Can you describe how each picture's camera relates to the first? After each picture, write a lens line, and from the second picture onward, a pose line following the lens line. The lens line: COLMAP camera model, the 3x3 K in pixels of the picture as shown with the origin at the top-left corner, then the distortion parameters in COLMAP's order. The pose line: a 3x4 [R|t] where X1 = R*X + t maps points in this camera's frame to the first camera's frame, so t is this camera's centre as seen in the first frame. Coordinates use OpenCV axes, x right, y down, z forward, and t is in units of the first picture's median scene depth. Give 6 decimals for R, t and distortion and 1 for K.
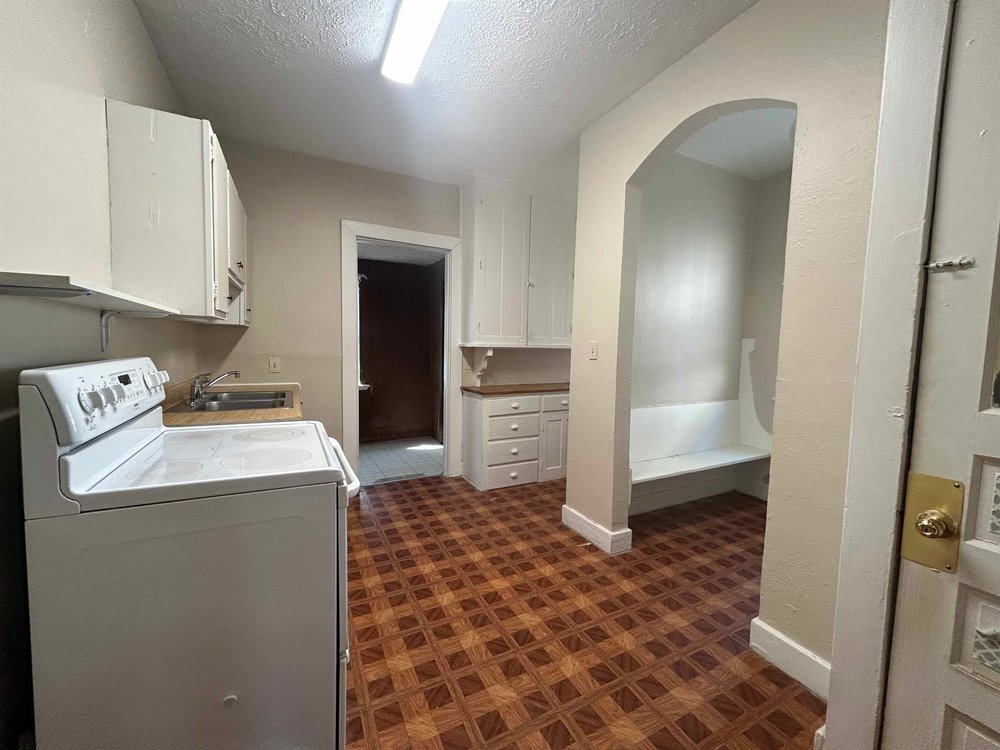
lens RADIAL K [[402.0, 0, 499.5], [0, 402.0, 373.1], [0, 0, 1]] dist [-0.003375, -0.000249]
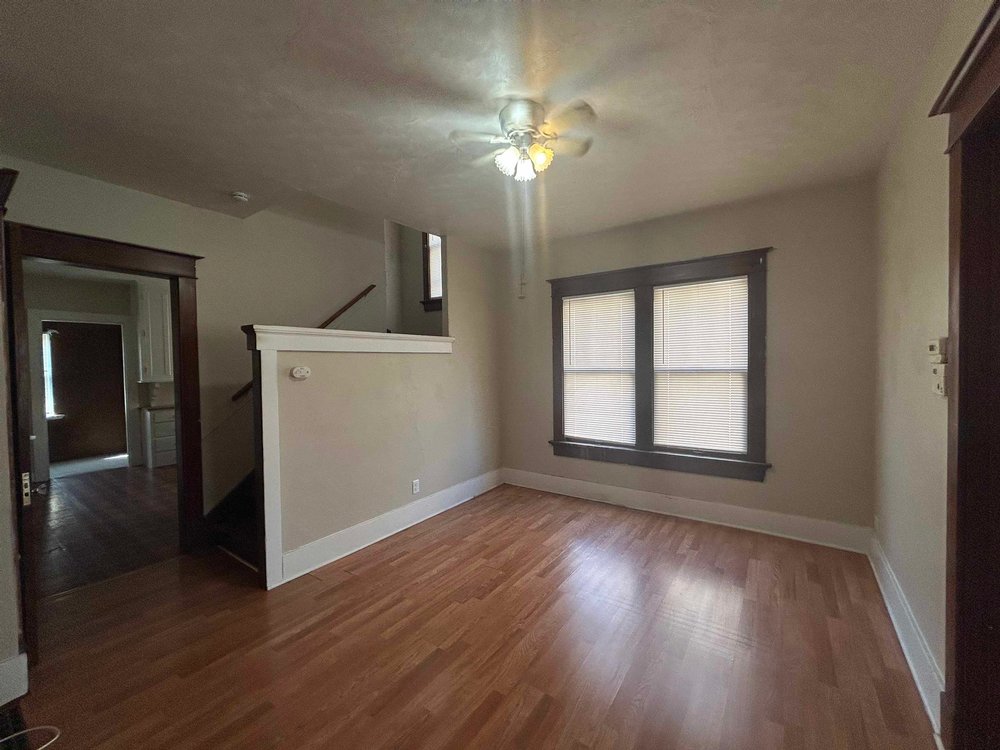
lens RADIAL K [[402.0, 0, 499.5], [0, 402.0, 375.5], [0, 0, 1]] dist [-0.003375, -0.000249]
pose [[0.892963, -0.038663, 0.448467, 0.367546], [0.059513, 0.997699, -0.032487, 0.033829], [-0.446179, 0.055699, 0.893209, -0.807471]]
